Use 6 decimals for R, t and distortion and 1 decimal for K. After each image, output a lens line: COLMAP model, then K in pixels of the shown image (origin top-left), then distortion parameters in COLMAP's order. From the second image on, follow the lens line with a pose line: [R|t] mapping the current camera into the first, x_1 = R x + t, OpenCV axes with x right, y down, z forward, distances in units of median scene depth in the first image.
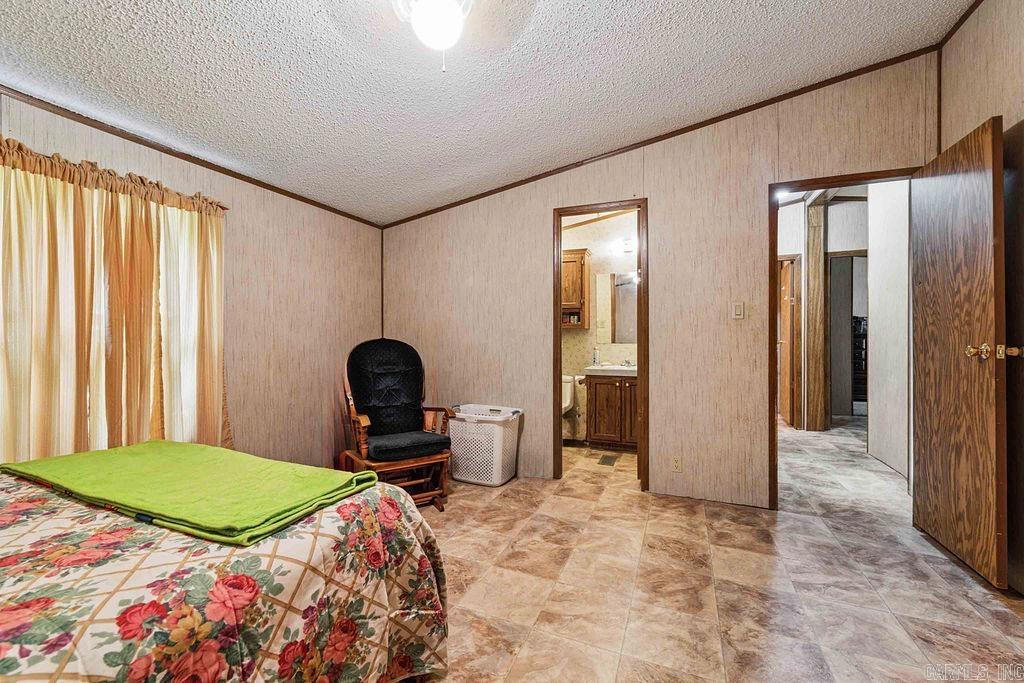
lens RADIAL K [[422.2, 0, 512.6], [0, 422.2, 336.5], [0, 0, 1]] dist [0.001902, -0.001612]
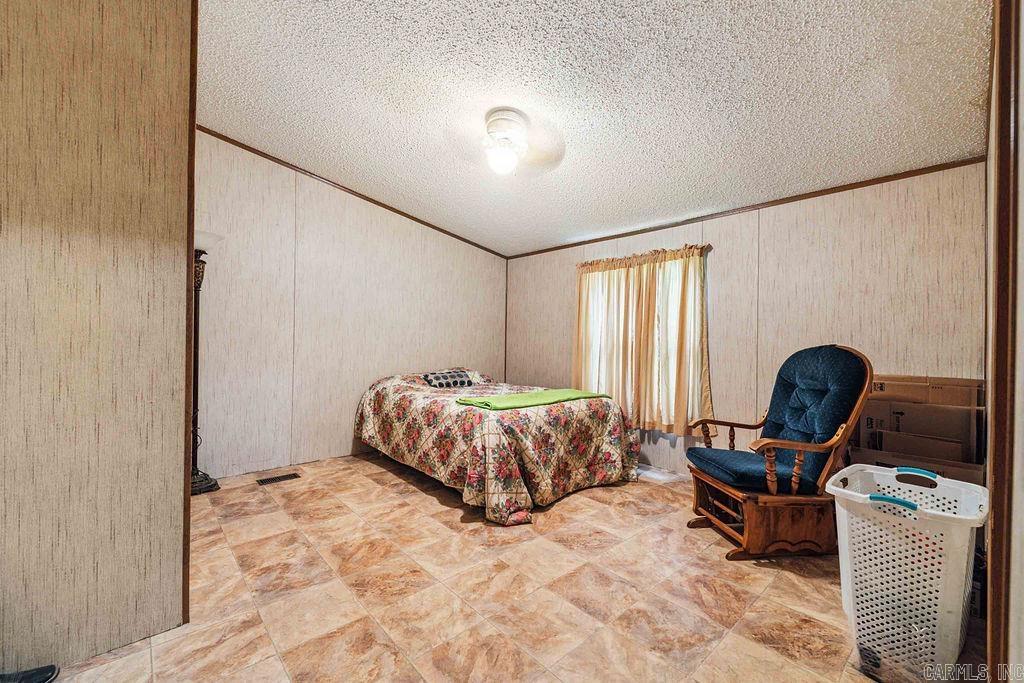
lens RADIAL K [[422.2, 0, 514.3], [0, 422.2, 342.2], [0, 0, 1]] dist [0.001902, -0.001612]
pose [[-0.432402, -0.001856, -0.901679, 0.922940], [-0.013659, 0.999897, 0.004492, 0.000461], [0.901578, 0.014258, -0.432382, 1.216427]]
